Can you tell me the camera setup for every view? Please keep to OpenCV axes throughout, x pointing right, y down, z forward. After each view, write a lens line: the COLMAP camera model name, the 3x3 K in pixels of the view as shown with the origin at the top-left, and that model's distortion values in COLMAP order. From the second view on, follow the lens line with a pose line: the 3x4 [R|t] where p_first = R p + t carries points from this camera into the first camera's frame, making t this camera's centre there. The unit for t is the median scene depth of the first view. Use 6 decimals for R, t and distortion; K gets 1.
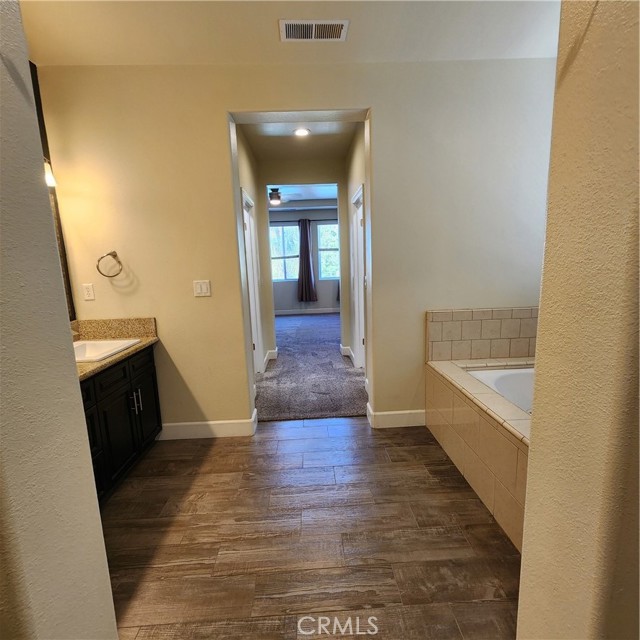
lens RADIAL K [[352.4, 0, 323.0], [0, 352.4, 324.1], [0, 0, 1]] dist [0.001785, 0.000593]
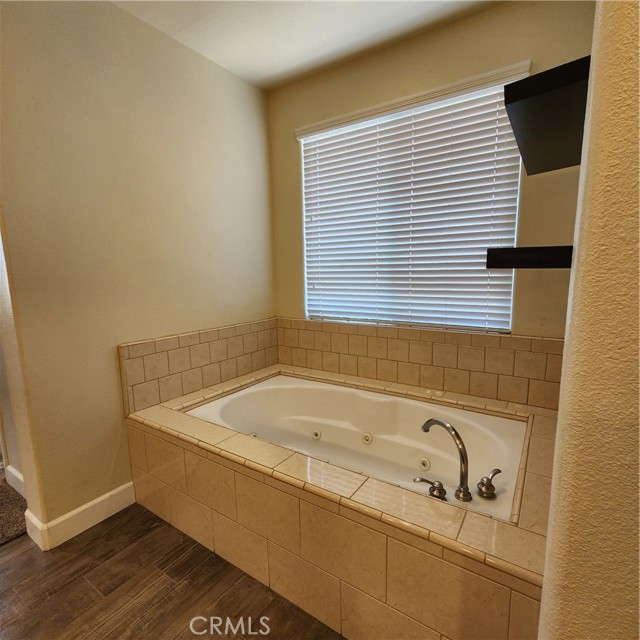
lens RADIAL K [[352.4, 0, 323.0], [0, 352.4, 324.1], [0, 0, 1]] dist [0.001785, 0.000593]
pose [[0.596042, -0.095599, 0.797242, -0.023020], [0.132394, 0.990998, 0.019850, -0.039980], [-0.791963, 0.093719, 0.603333, 0.256365]]
